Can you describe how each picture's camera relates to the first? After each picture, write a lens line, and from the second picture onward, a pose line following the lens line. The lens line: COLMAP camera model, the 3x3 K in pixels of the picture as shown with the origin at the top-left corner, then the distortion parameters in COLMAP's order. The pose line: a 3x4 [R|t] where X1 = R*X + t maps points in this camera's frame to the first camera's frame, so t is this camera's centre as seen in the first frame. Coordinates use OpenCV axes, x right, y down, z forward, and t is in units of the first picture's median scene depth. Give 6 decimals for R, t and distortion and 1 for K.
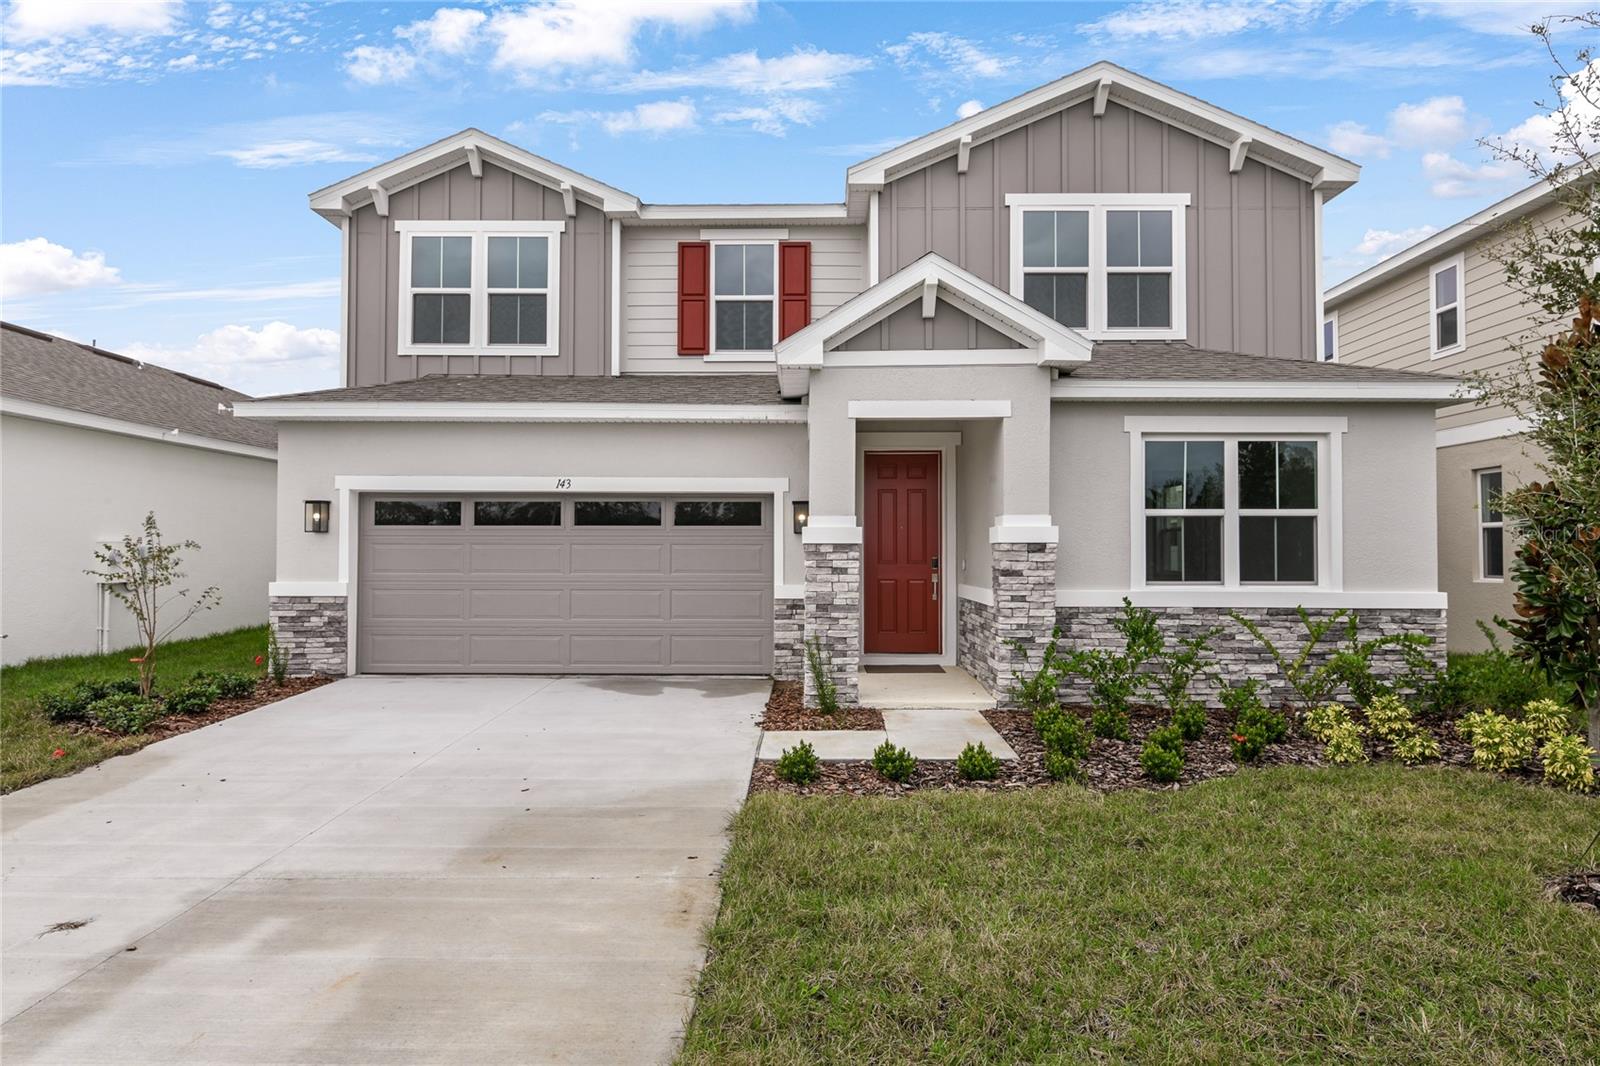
lens RADIAL K [[973.9, 0, 800.0], [0, 973.9, 533.0], [0, 0, 1]] dist [-0.000575, 0.000832]
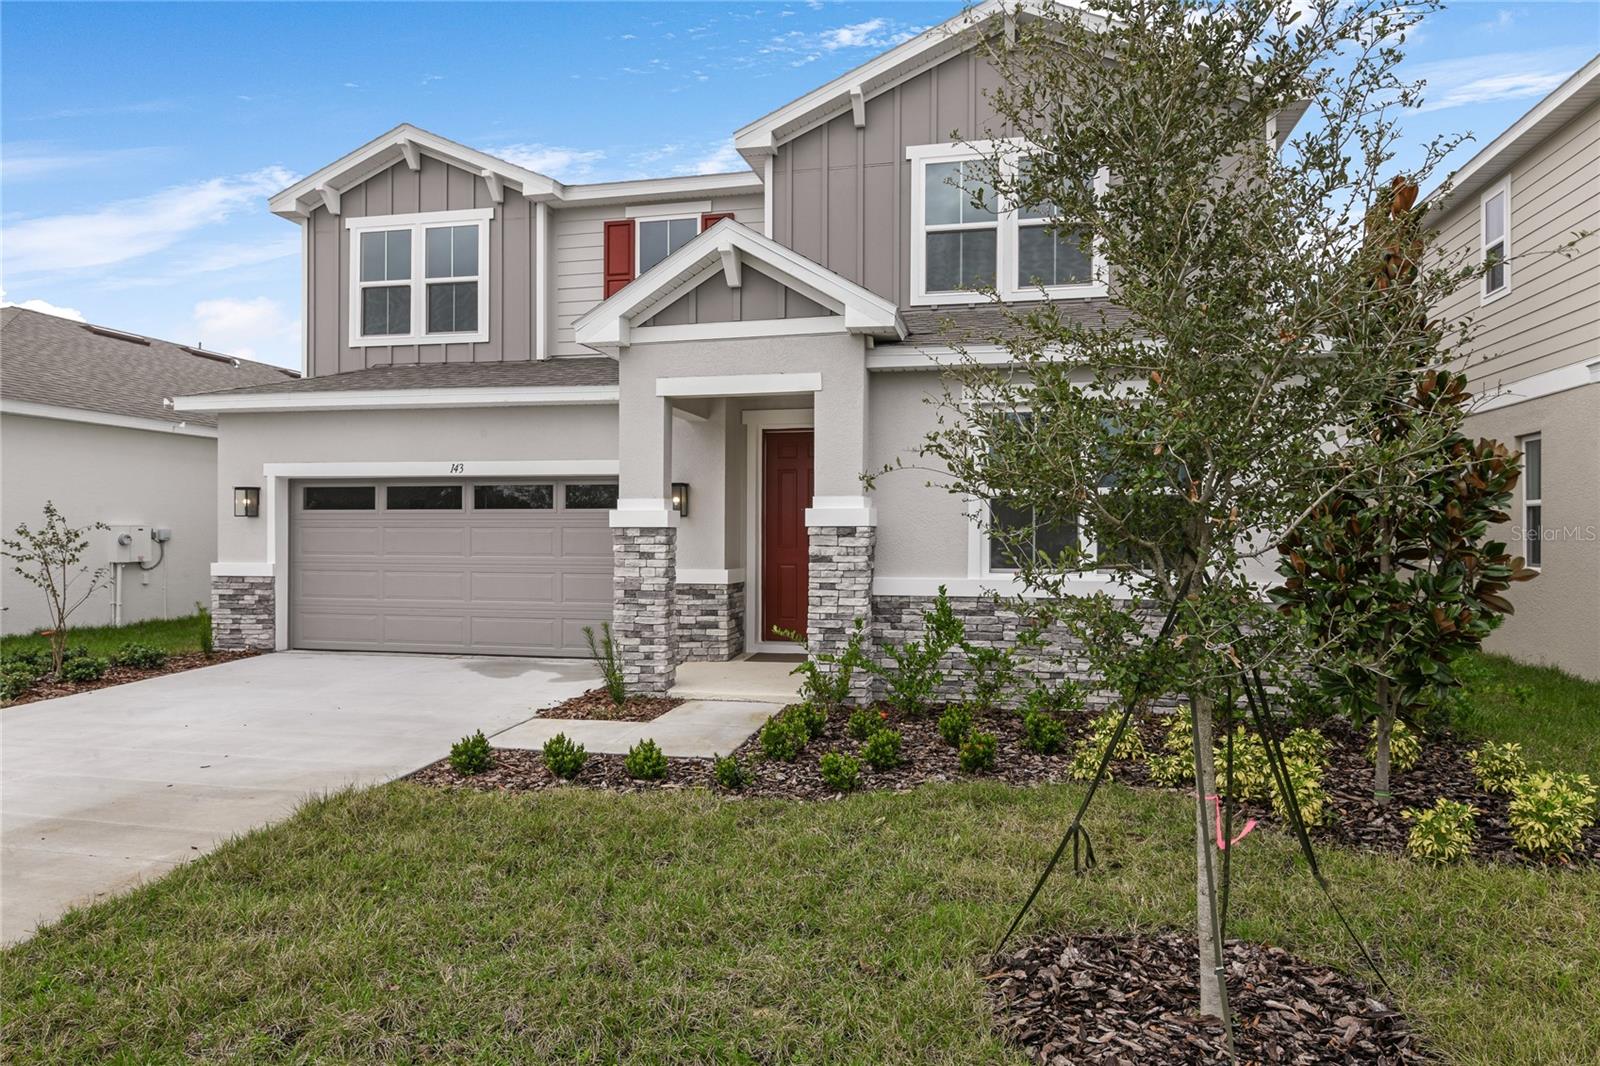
lens RADIAL K [[987.1, 0, 800.0], [0, 987.1, 533.0], [0, 0, 1]] dist [-0.002007, -0.003680]
pose [[0.979353, 0.000090, -0.202159, 0.309468], [0.004071, 0.999788, 0.020167, -0.001989], [0.202118, -0.020574, 0.979145, 0.058704]]
